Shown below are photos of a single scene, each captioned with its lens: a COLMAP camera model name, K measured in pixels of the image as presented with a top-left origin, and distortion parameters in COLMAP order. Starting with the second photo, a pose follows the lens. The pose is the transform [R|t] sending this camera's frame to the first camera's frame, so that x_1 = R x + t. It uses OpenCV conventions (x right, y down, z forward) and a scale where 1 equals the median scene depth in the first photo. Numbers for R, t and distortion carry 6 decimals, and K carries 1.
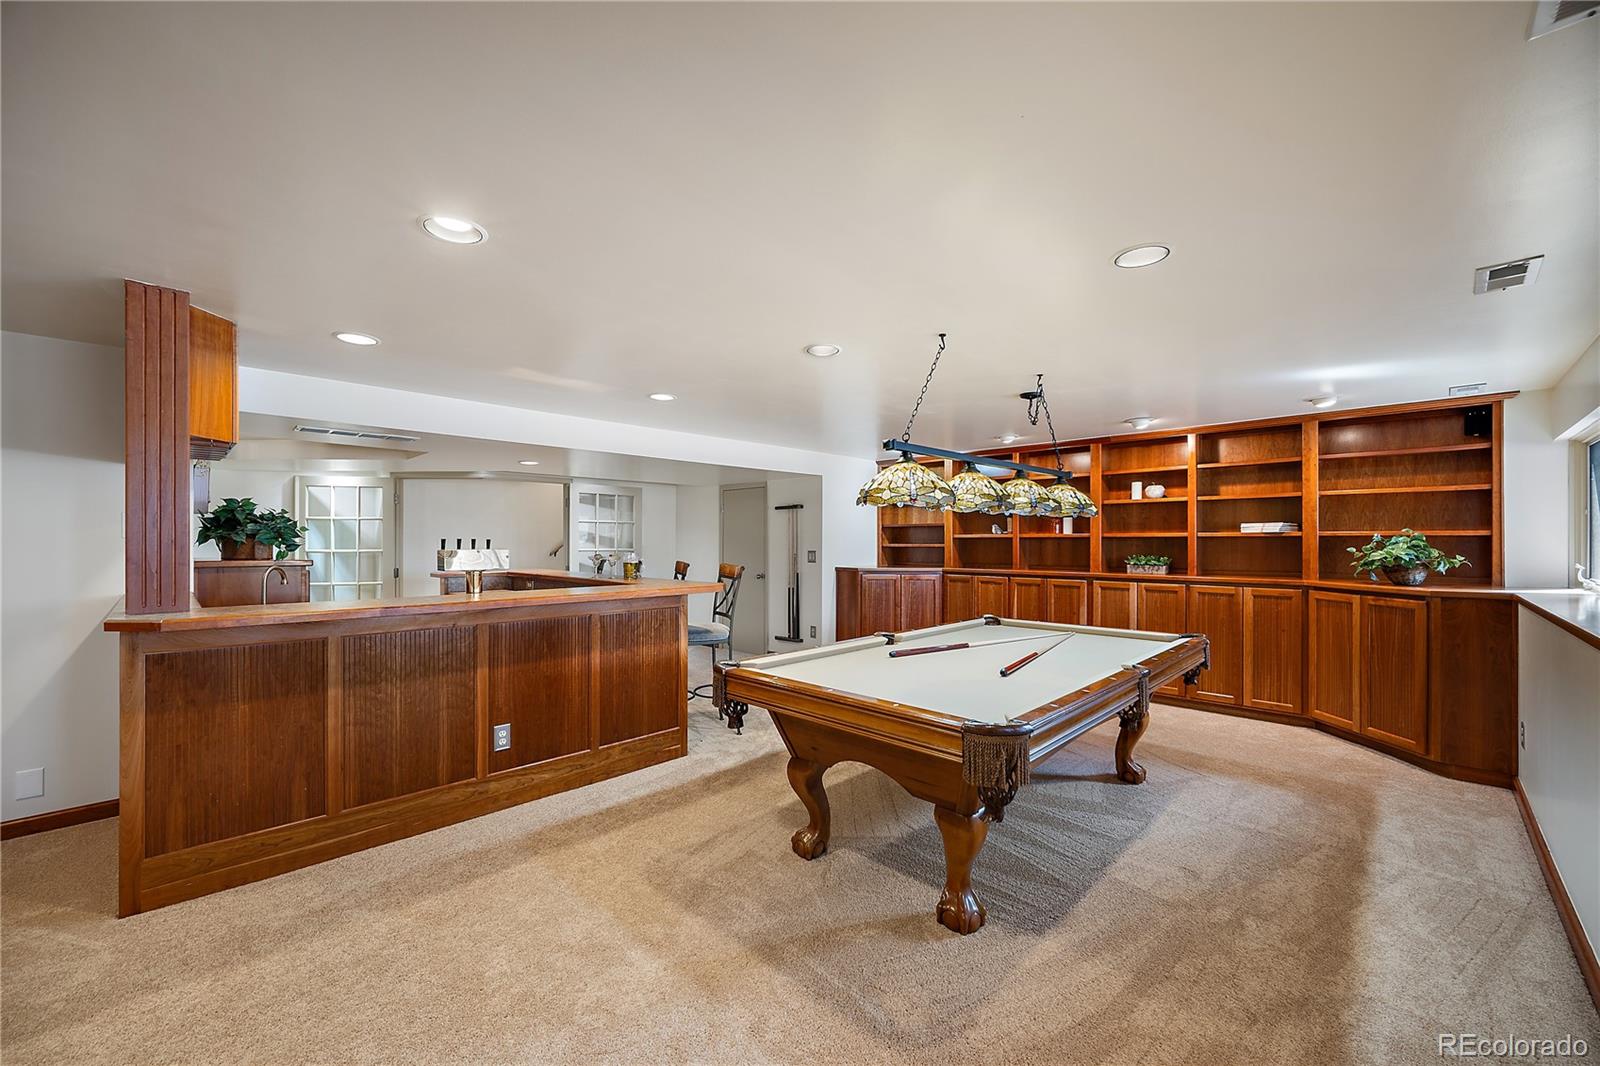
lens RADIAL K [[632.8, 0, 800.5], [0, 632.8, 533.4], [0, 0, 1]] dist [-0.003295, 0.000281]
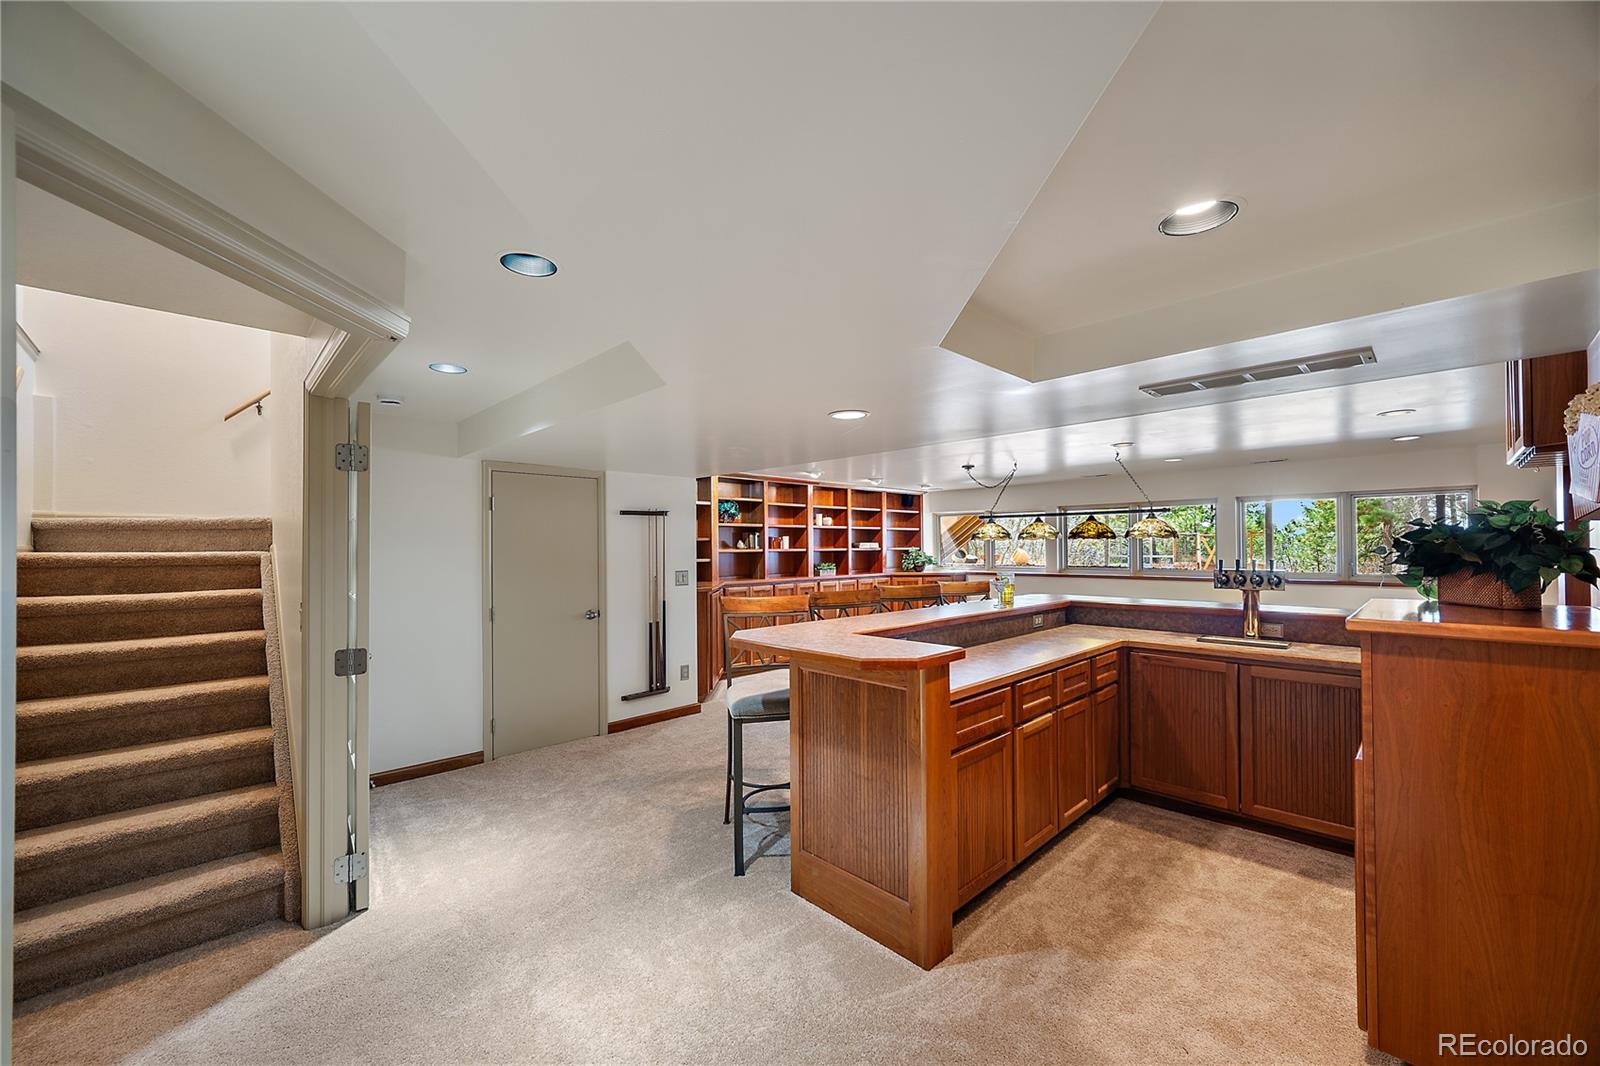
lens RADIAL K [[632.8, 0, 800.9], [0, 632.8, 540.2], [0, 0, 1]] dist [-0.003295, 0.000281]
pose [[0.018610, 0.015404, 0.999708, -0.924974], [0.002085, 0.999879, -0.015445, 0.002954], [-0.999825, 0.002372, 0.018576, 0.989039]]
